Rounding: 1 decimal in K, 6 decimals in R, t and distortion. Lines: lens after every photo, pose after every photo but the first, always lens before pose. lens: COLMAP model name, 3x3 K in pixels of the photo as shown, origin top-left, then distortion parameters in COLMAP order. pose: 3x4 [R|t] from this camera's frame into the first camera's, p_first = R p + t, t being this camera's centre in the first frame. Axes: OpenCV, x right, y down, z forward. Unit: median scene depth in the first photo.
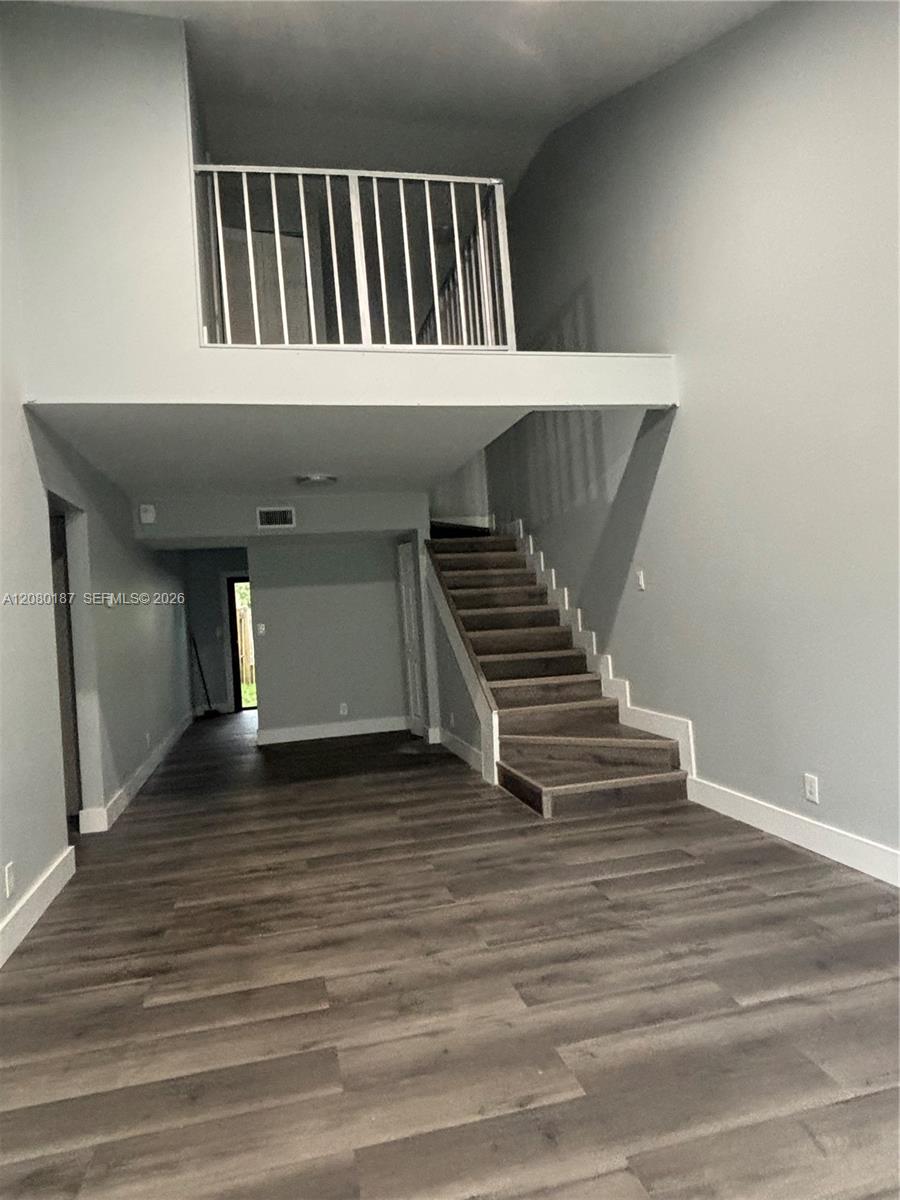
lens RADIAL K [[725.2, 0, 444.1], [0, 725.2, 594.3], [0, 0, 1]] dist [0.001817, -0.023546]
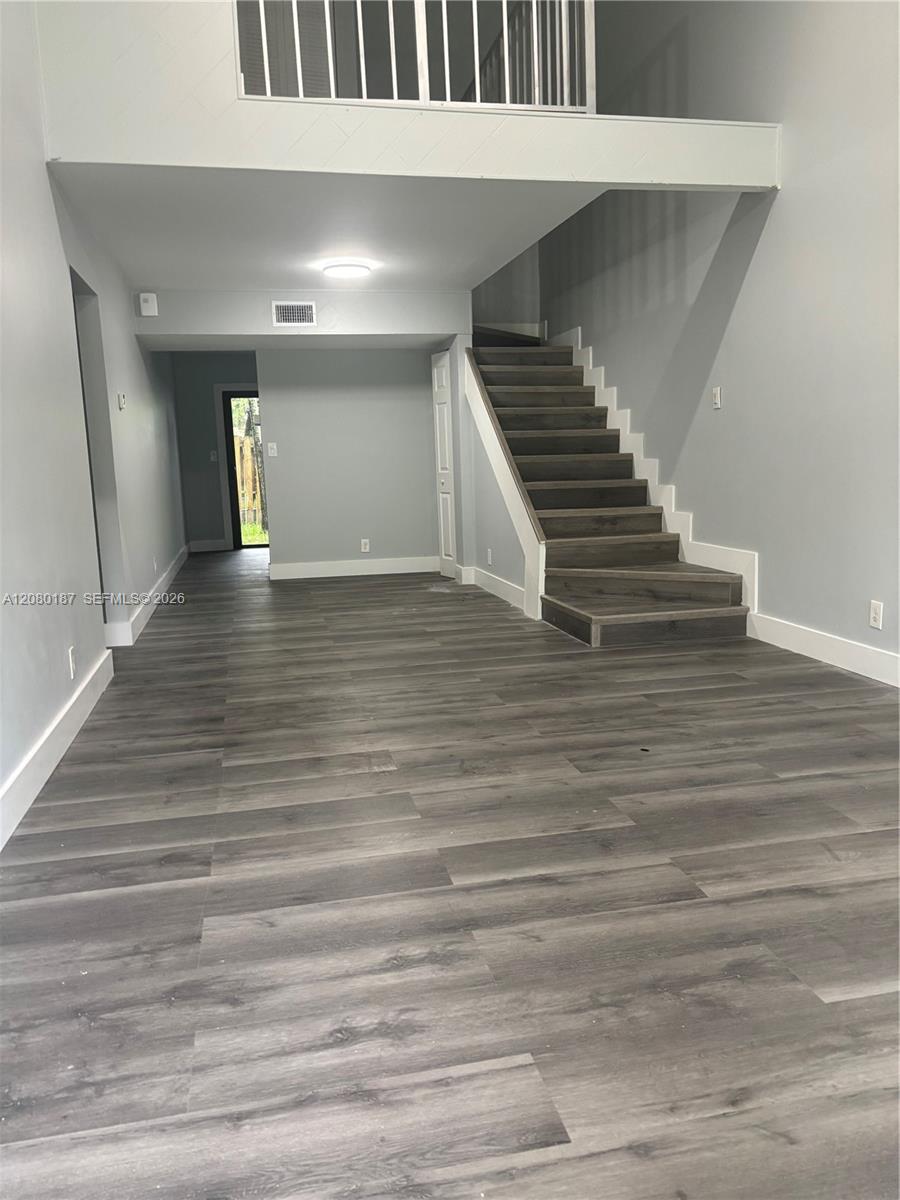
lens RADIAL K [[882.8, 0, 450.0], [0, 882.8, 600.0], [0, 0, 1]] dist [-0.002168, -0.002687]
pose [[0.999272, 0.036474, -0.011167, -0.045954], [-0.033748, 0.981797, 0.186910, 0.044763], [0.017781, -0.186398, 0.982313, -0.153151]]
